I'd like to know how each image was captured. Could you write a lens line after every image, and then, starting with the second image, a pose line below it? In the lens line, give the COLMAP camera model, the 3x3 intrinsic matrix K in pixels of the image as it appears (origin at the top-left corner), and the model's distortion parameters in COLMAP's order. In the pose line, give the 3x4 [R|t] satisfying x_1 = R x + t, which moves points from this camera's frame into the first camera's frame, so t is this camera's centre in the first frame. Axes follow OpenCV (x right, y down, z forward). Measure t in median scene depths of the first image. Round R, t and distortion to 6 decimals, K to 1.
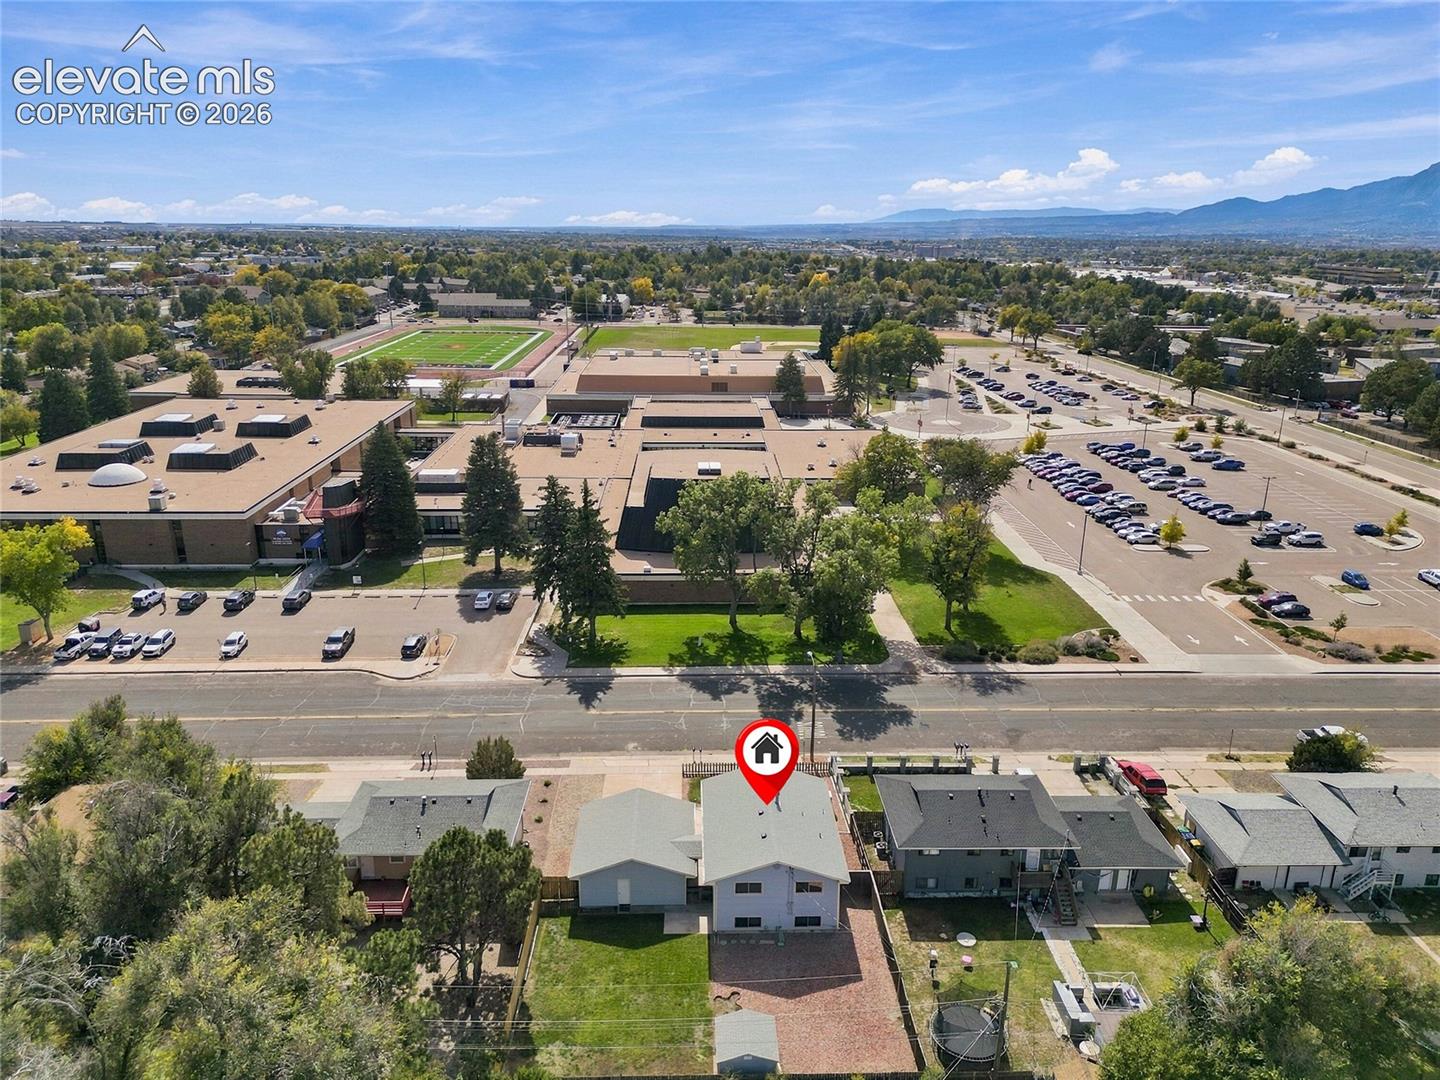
lens RADIAL K [[1003.9, 0, 720.0], [0, 1003.9, 540.0], [0, 0, 1]] dist [0.073176, -0.079568]
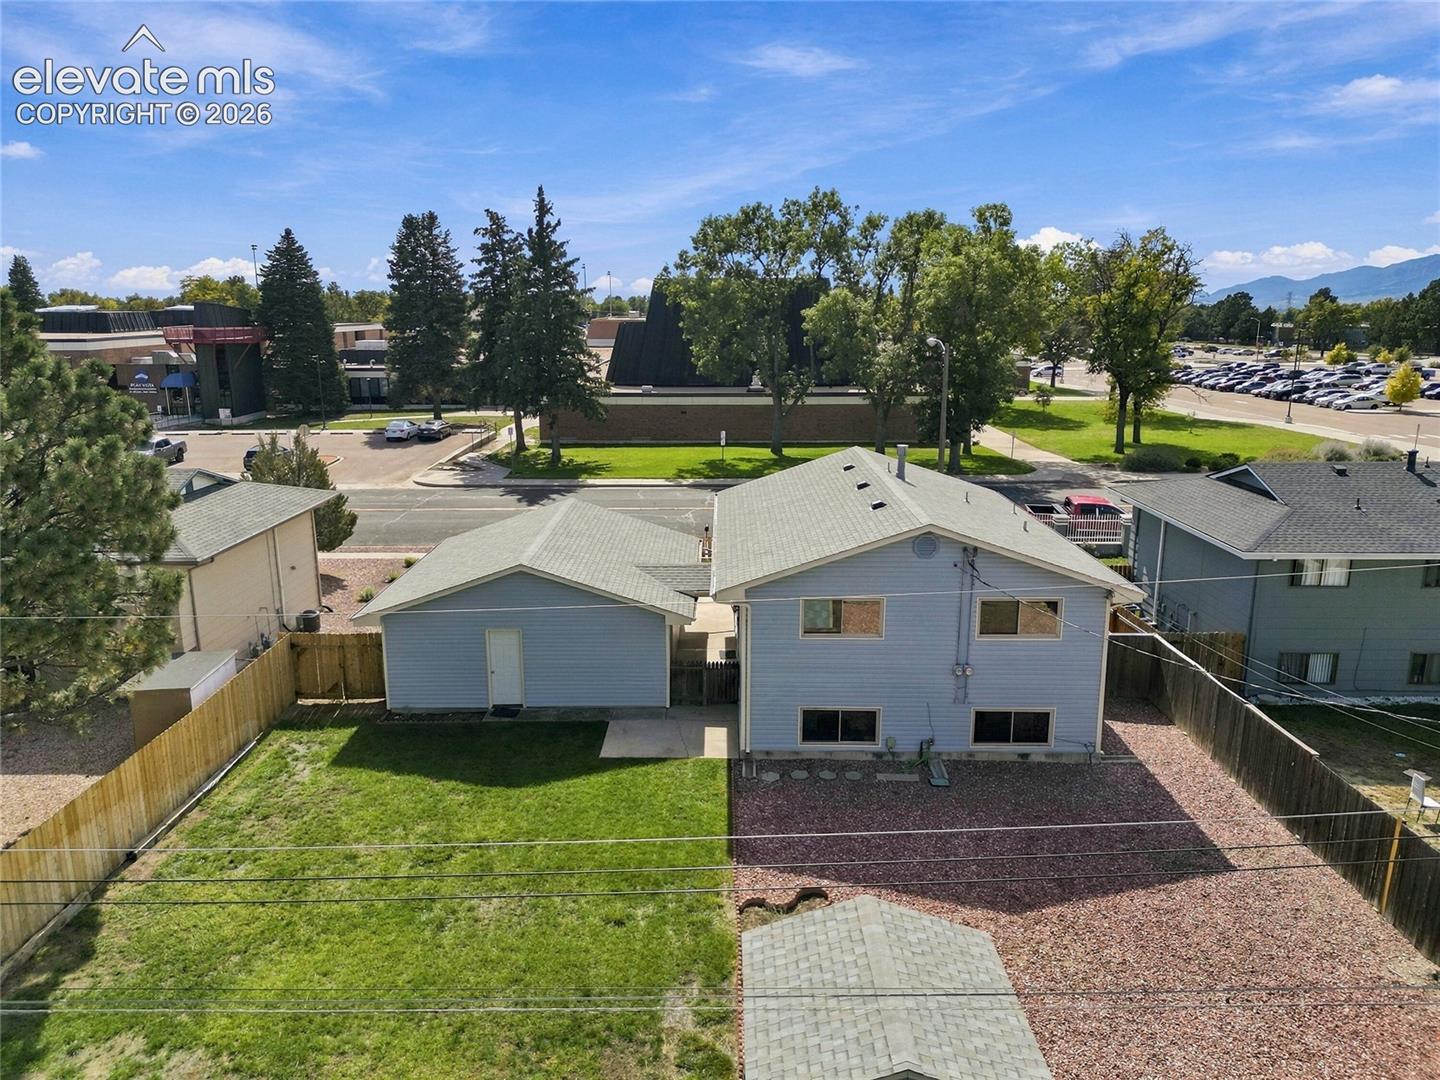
lens RADIAL K [[1003.9, 0, 720.0], [0, 1003.9, 540.0], [0, 0, 1]] dist [0.073176, -0.079568]
pose [[0.999307, -0.003139, -0.037077, -0.000412], [0.000218, 0.996912, -0.078522, 0.320285], [0.037209, 0.078459, 0.996223, 0.608326]]
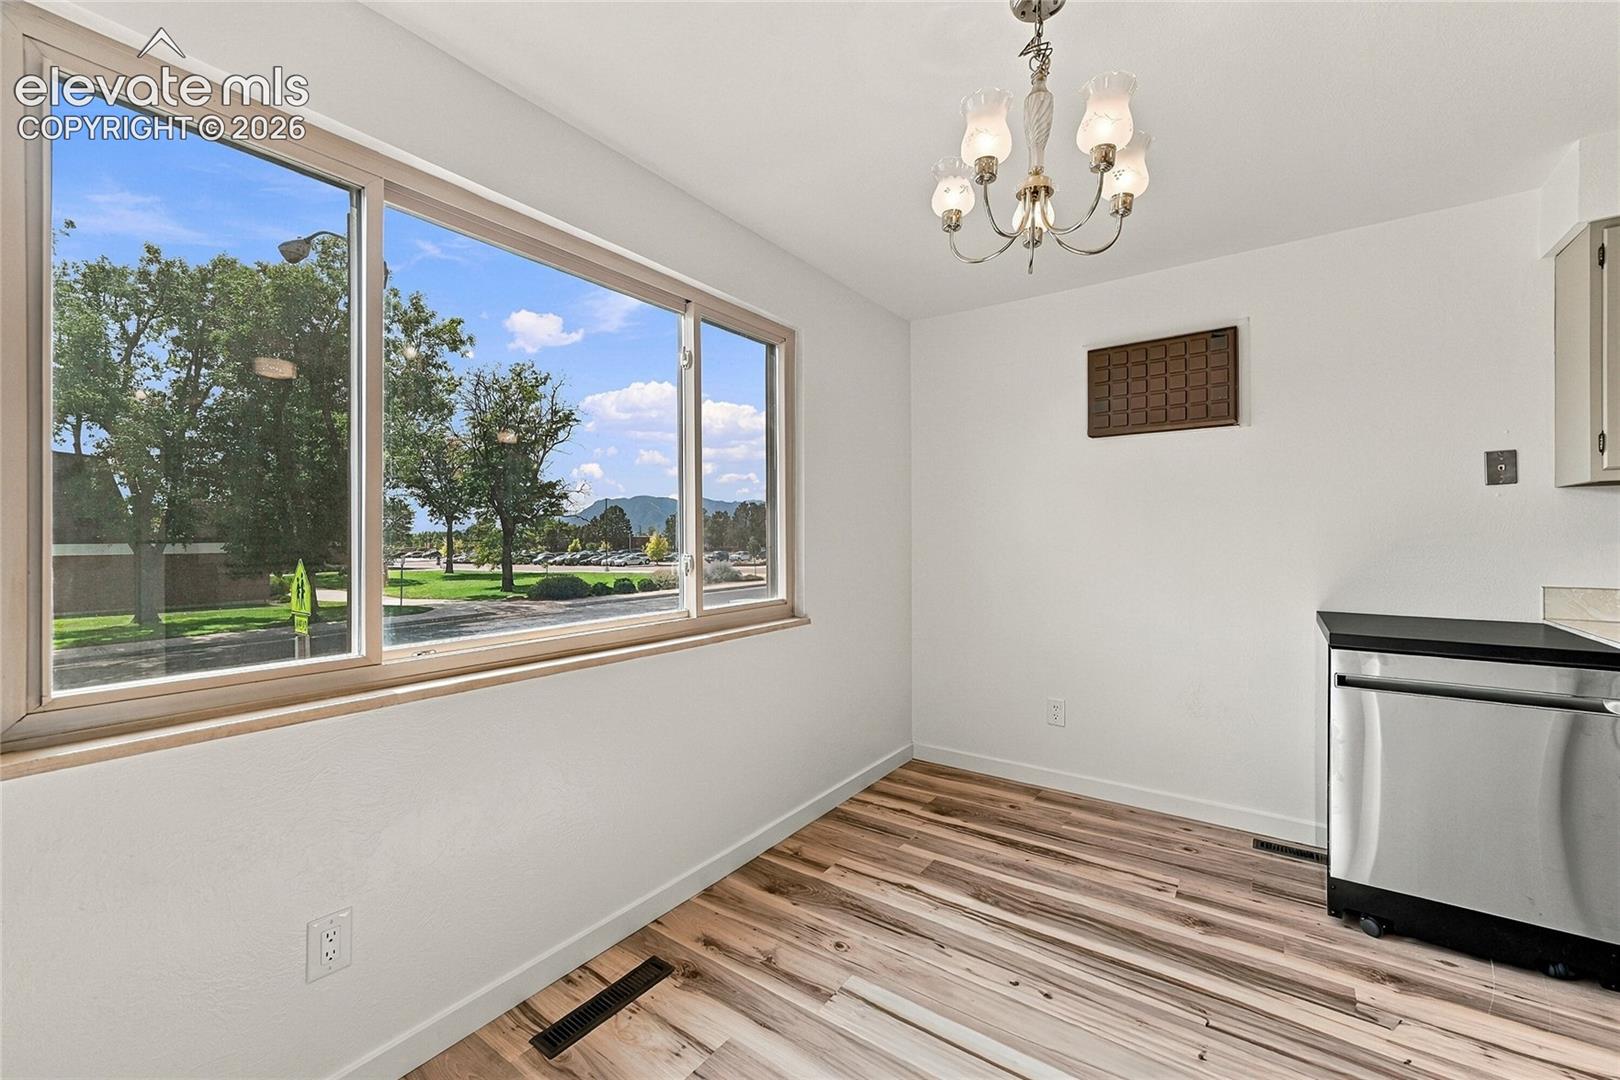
lens RADIAL K [[642.3, 0, 809.5], [0, 642.3, 536.7], [0, 0, 1]] dist [-0.001591, 0.000011]
pose [[0.607024, -0.009156, 0.794630, 0.063216], [0.249299, 0.951650, -0.179477, 0.279710], [-0.754567, 0.307048, 0.579957, 1.073672]]
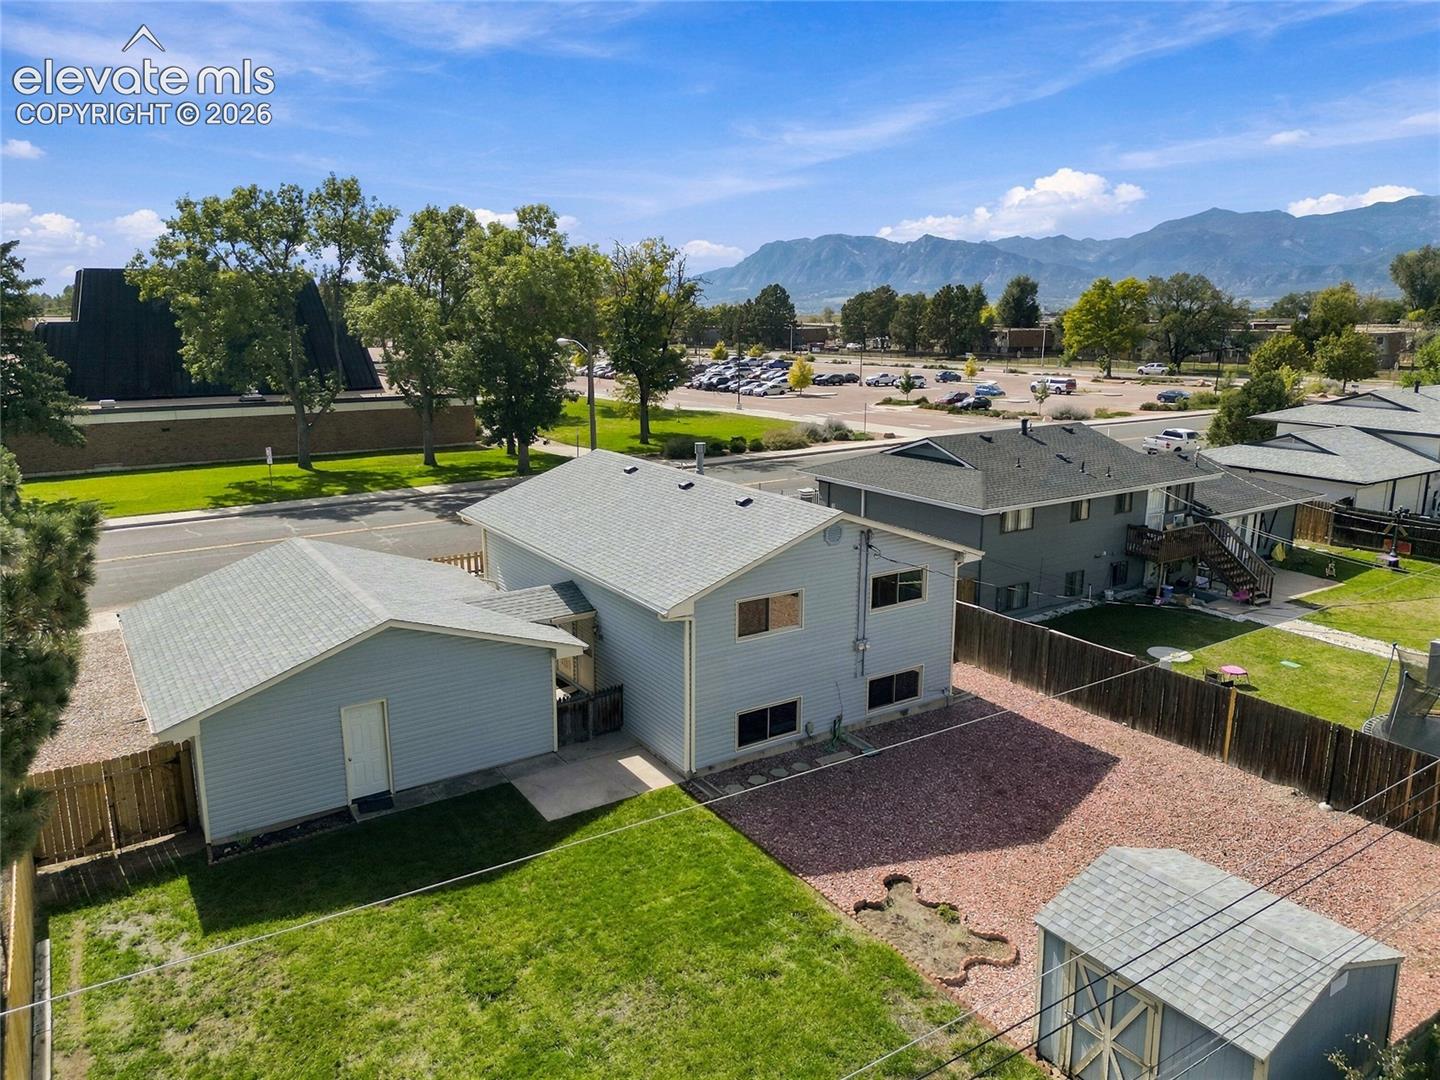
lens RADIAL K [[1003.9, 0, 720.0], [0, 1003.9, 540.0], [0, 0, 1]] dist [0.073176, -0.079568]
pose [[0.849243, -0.127704, 0.512325, -0.147811], [0.166207, 0.985640, -0.029824, 0.303240], [-0.501160, 0.110480, 0.858273, 0.660447]]
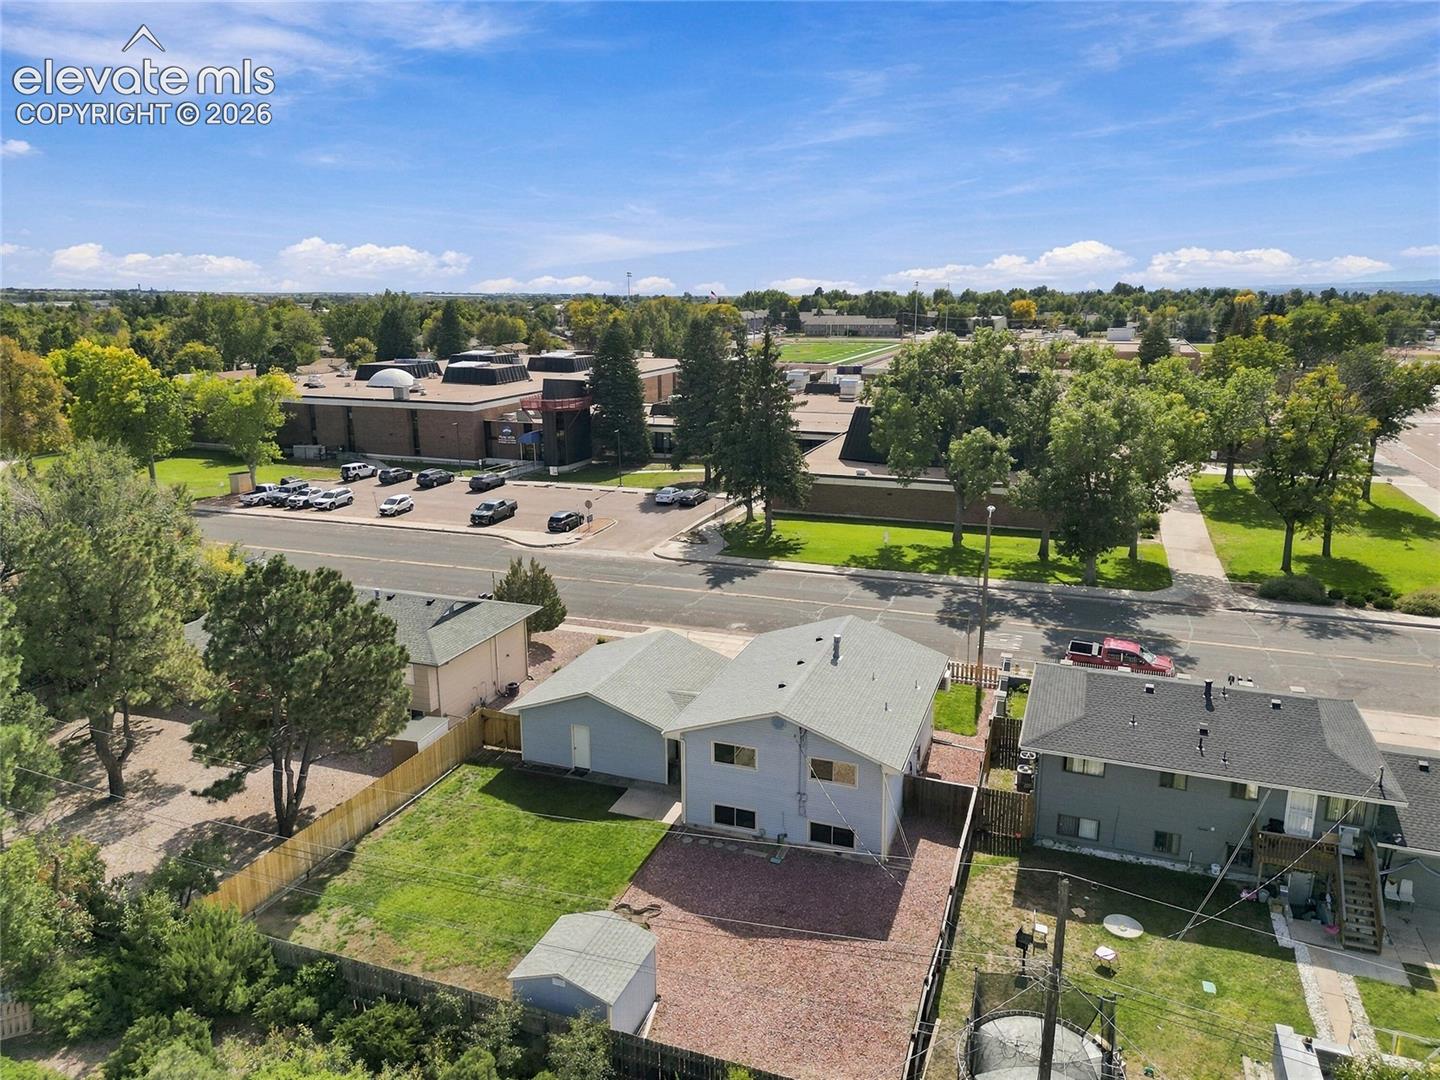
lens RADIAL K [[1003.9, 0, 720.0], [0, 1003.9, 540.0], [0, 0, 1]] dist [0.073176, -0.079568]
pose [[0.925281, 0.077737, -0.371231, 0.215949], [-0.101116, 0.993905, -0.043903, 0.226658], [0.365555, 0.078160, 0.927502, 0.402154]]
